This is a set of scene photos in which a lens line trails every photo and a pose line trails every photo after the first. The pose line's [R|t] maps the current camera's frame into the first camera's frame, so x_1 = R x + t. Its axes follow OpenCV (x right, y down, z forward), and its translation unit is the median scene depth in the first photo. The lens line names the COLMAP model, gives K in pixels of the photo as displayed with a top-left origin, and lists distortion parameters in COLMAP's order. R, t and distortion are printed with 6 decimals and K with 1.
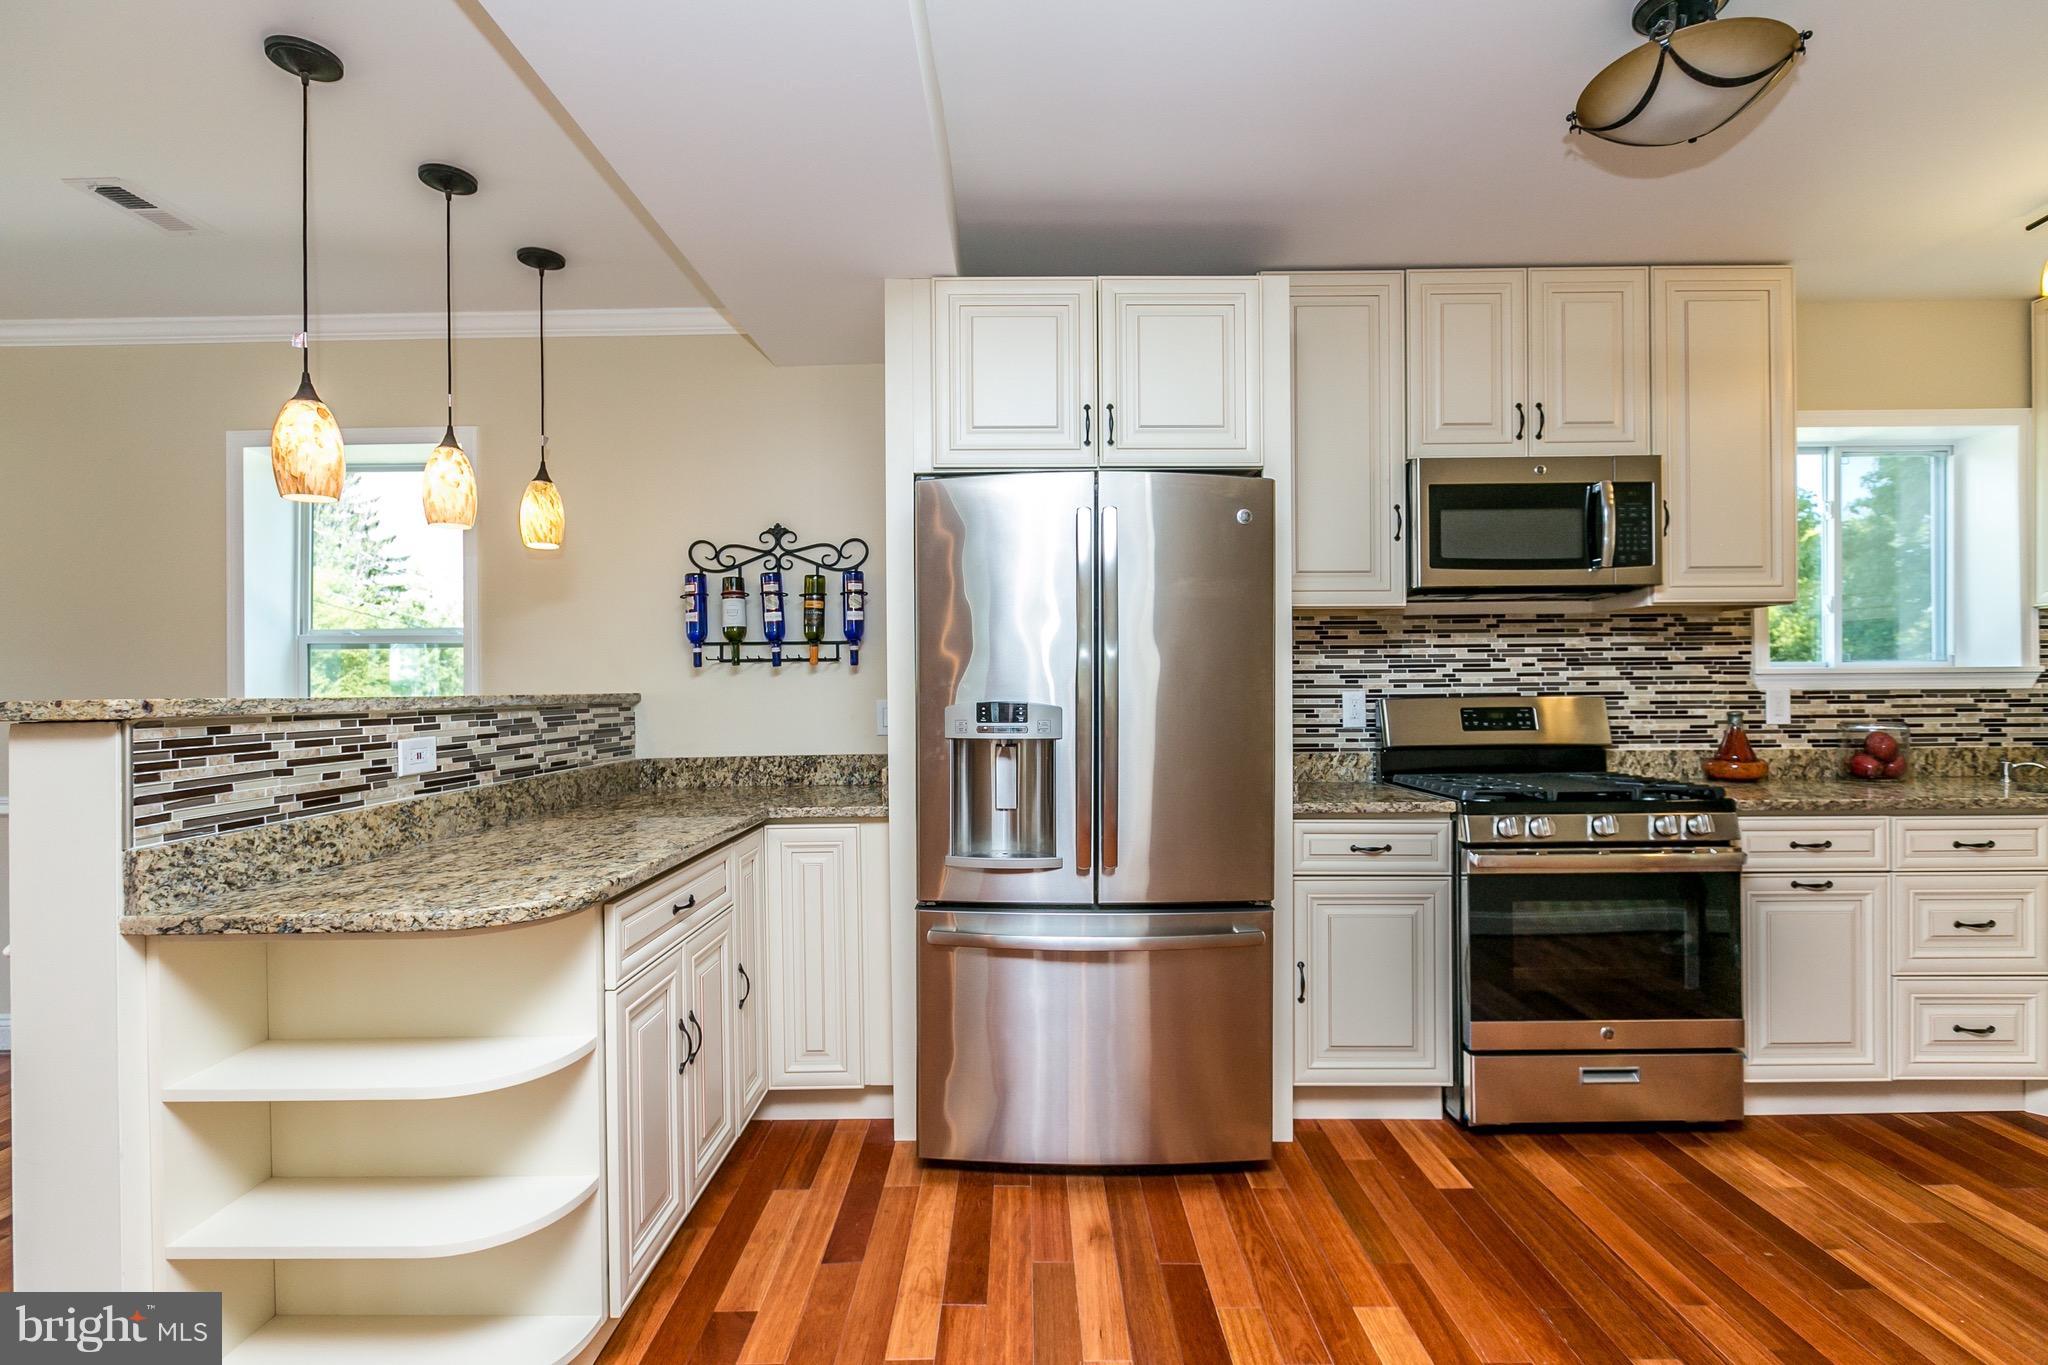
lens RADIAL K [[943.4, 0, 1024.0], [0, 943.4, 682.5], [0, 0, 1]] dist [0.001651, -0.005648]
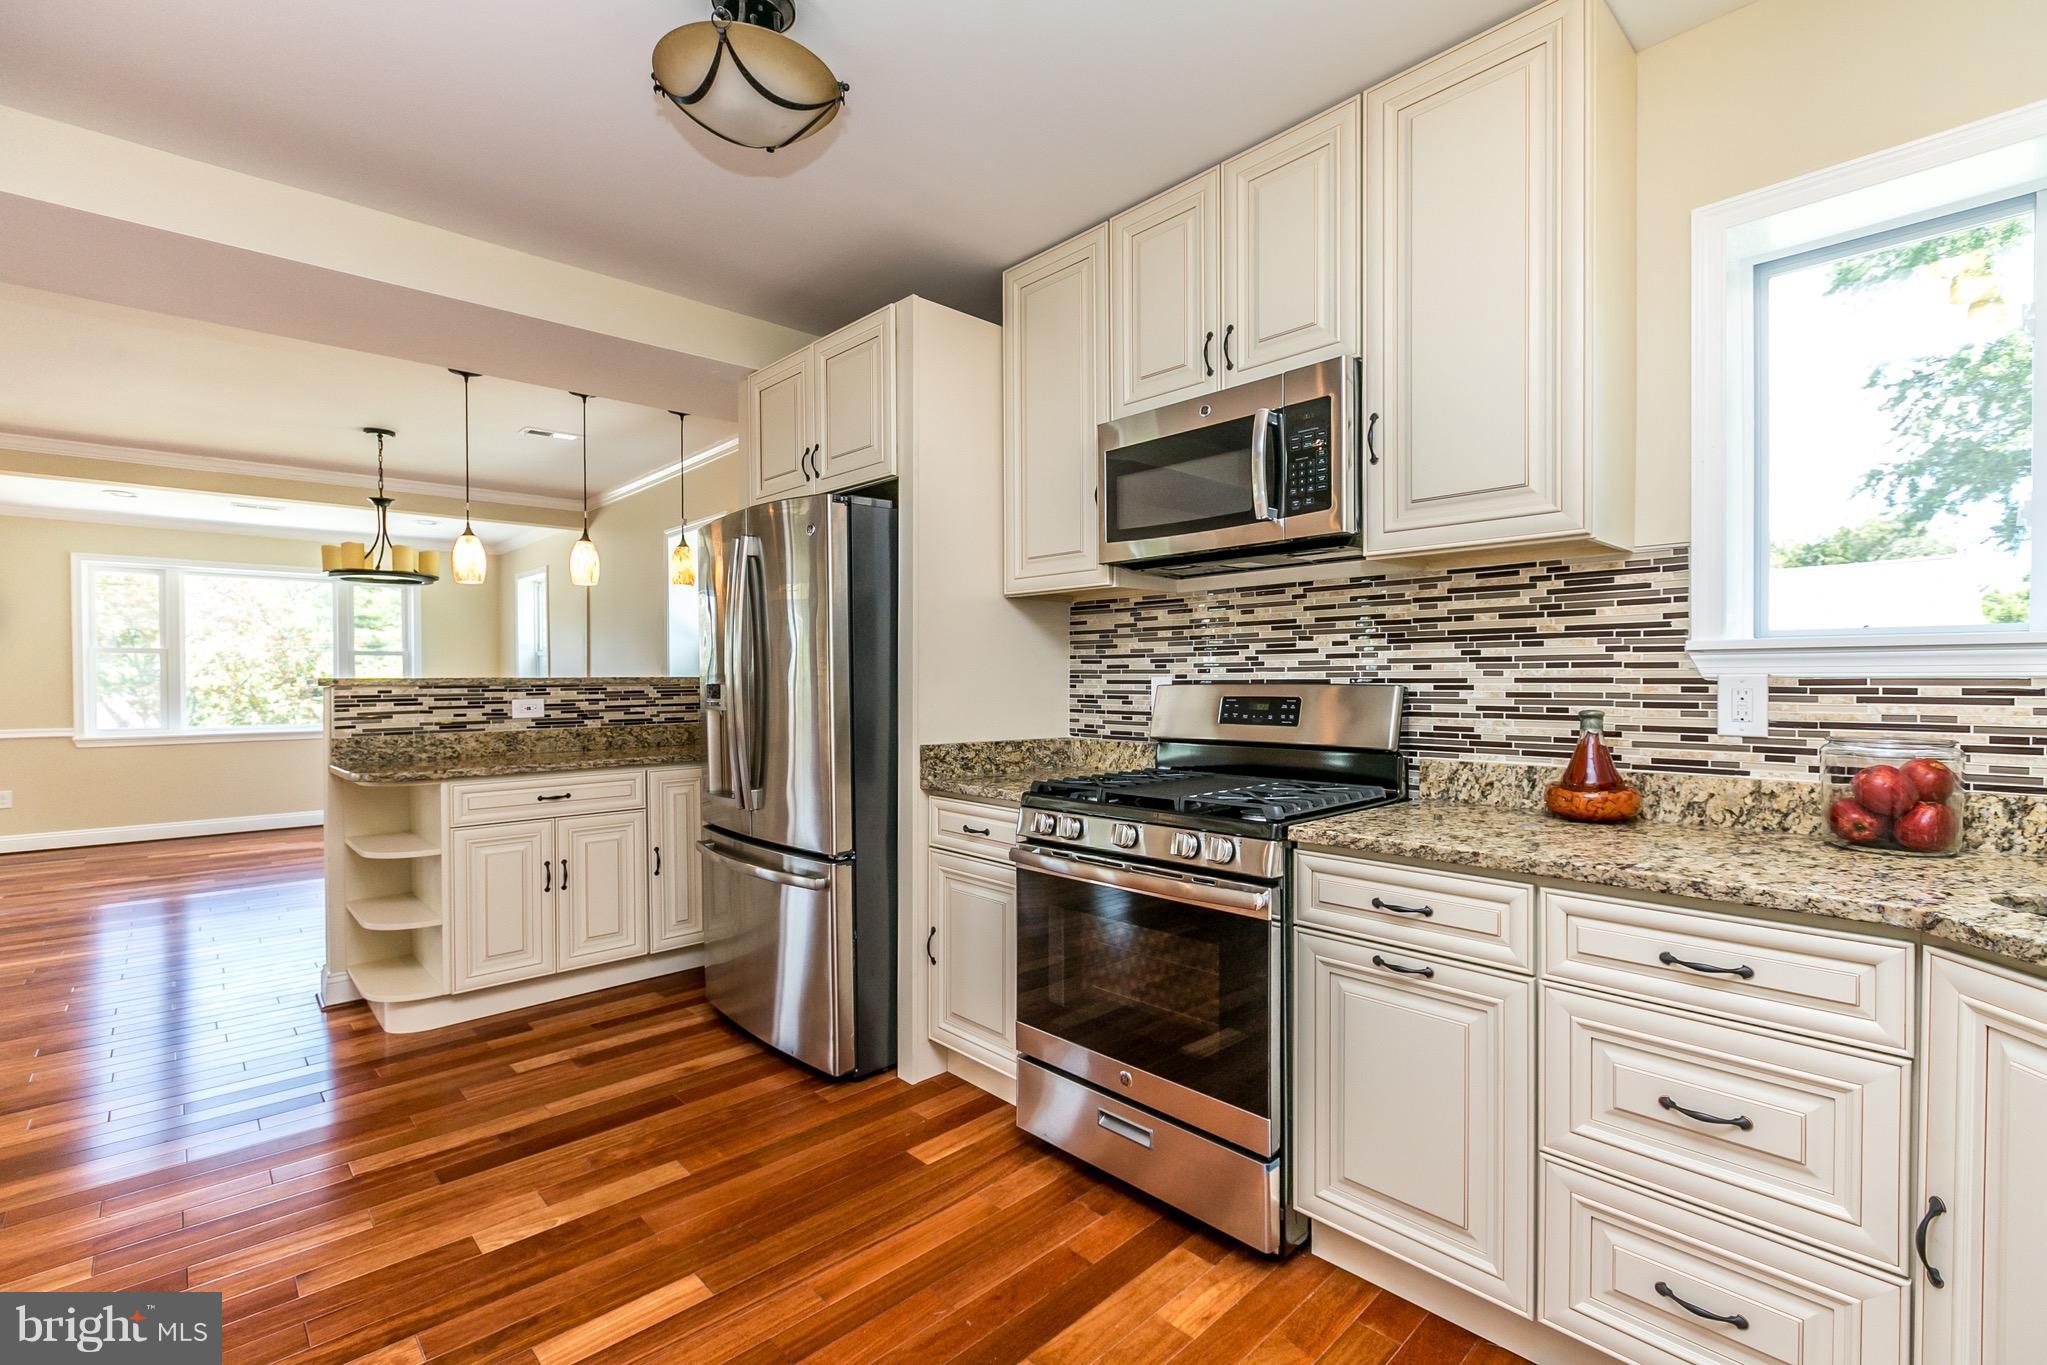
lens RADIAL K [[918.3, 0, 1023.5], [0, 918.3, 682.5], [0, 0, 1]] dist [0.001925, 0.000255]
pose [[0.687454, 0.008112, -0.726183, 0.909090], [0.004780, 0.999865, 0.015694, 0.000269], [0.726212, -0.014260, 0.687323, 0.288366]]
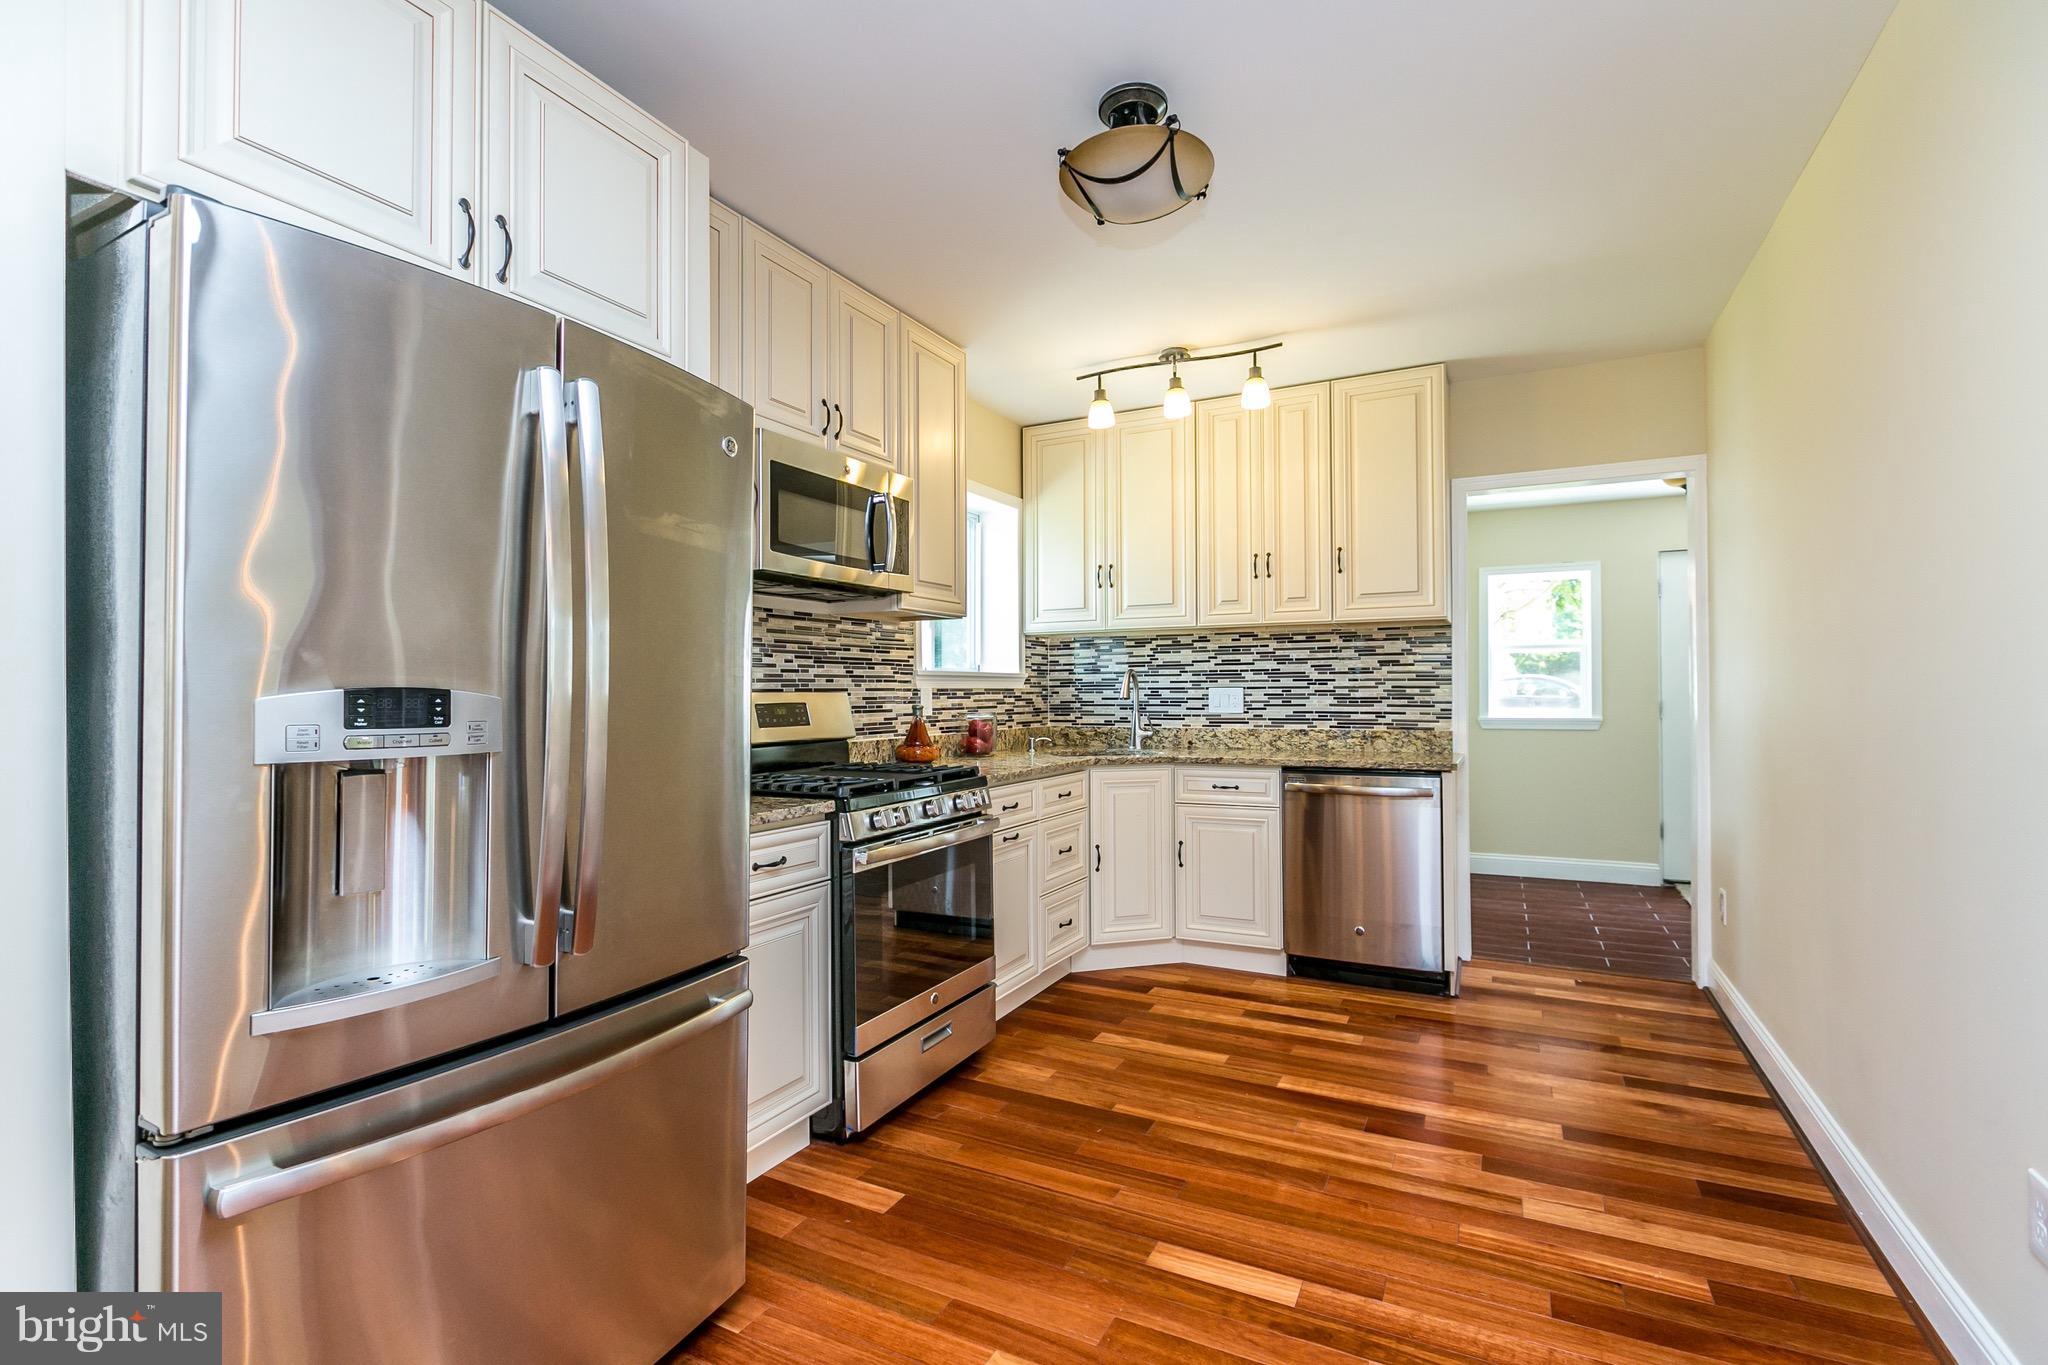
lens RADIAL K [[928.9, 0, 1017.3], [0, 928.9, 692.3], [0, 0, 1]] dist [0.000357, 0.000126]
pose [[0.464066, 0.003463, 0.885794, -0.227218], [-0.002497, 0.999994, -0.002601, 0.016353], [-0.885797, -0.001005, 0.464071, 0.327487]]
